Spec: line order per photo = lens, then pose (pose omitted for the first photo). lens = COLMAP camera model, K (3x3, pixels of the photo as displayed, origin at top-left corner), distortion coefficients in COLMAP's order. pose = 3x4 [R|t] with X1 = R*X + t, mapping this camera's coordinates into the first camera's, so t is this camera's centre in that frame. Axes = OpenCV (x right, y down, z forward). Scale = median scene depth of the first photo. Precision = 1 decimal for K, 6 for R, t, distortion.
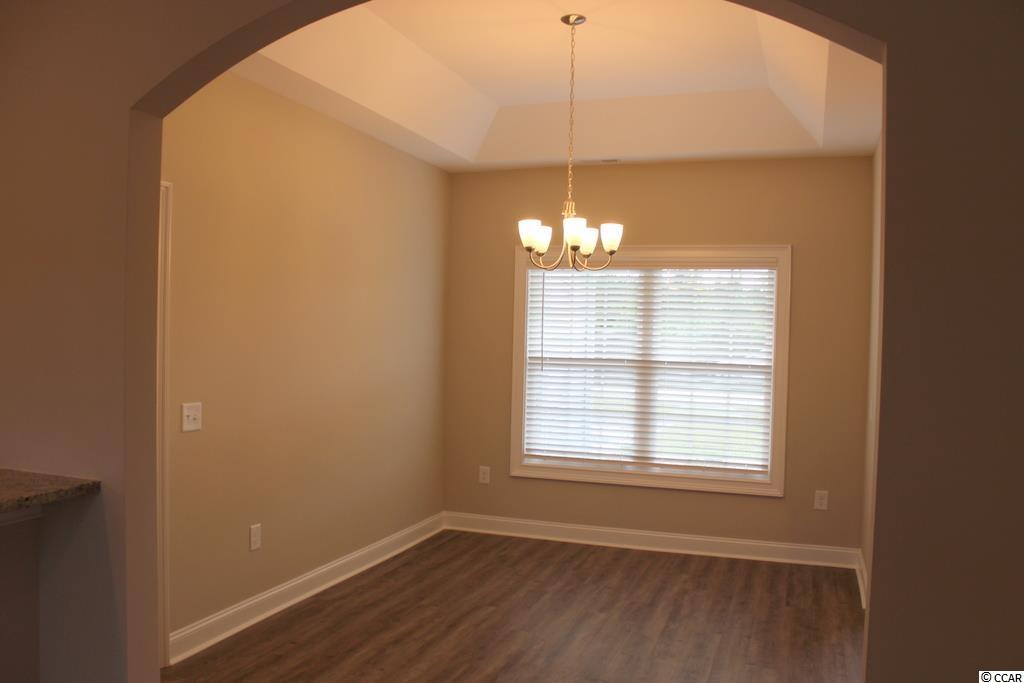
lens RADIAL K [[848.3, 0, 503.7], [0, 848.3, 334.5], [0, 0, 1]] dist [-0.142149, 0.085313]
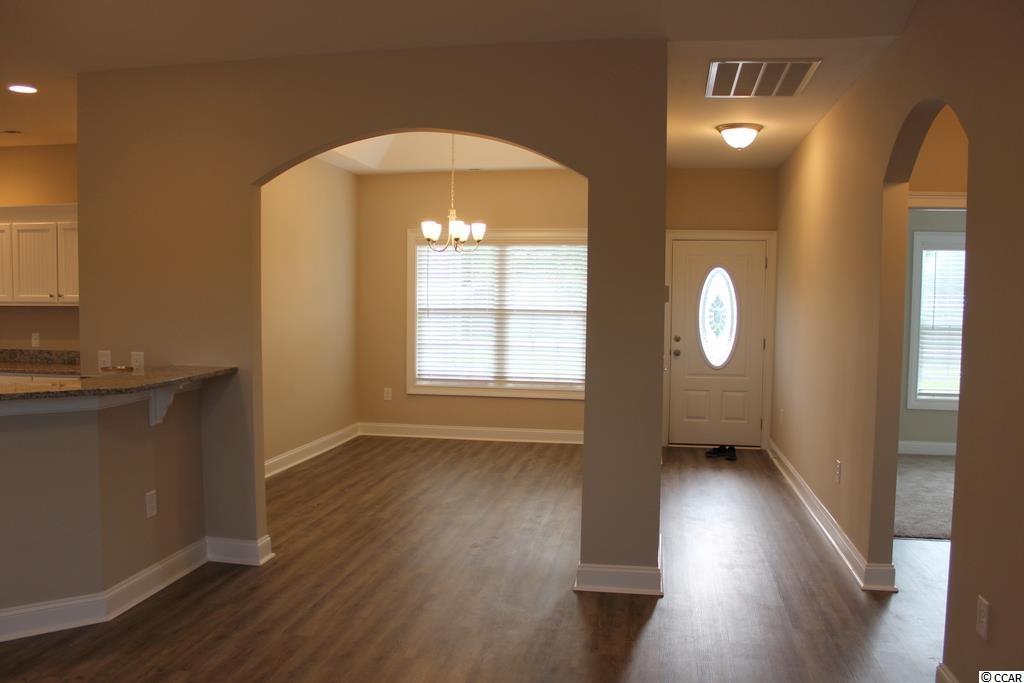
lens RADIAL K [[848.3, 0, 507.3], [0, 848.3, 345.4], [0, 0, 1]] dist [-0.142149, 0.085313]
pose [[0.985238, -0.025670, 0.169255, -0.069727], [0.015145, 0.997887, 0.063188, 0.001521], [-0.170519, -0.059692, 0.983545, -0.440793]]
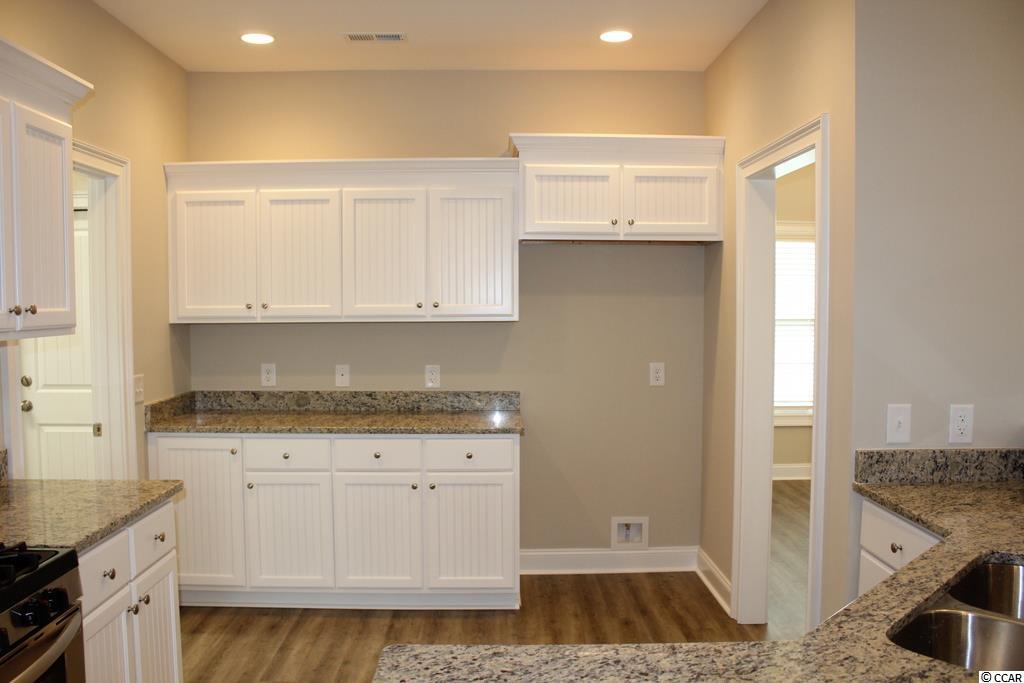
lens RADIAL K [[848.3, 0, 507.9], [0, 848.3, 343.6], [0, 0, 1]] dist [-0.142149, 0.085313]
pose [[0.936975, -0.042150, 0.346843, -0.684667], [0.023866, 0.998099, 0.056820, -0.012093], [-0.348579, -0.044961, 0.936200, 0.075563]]
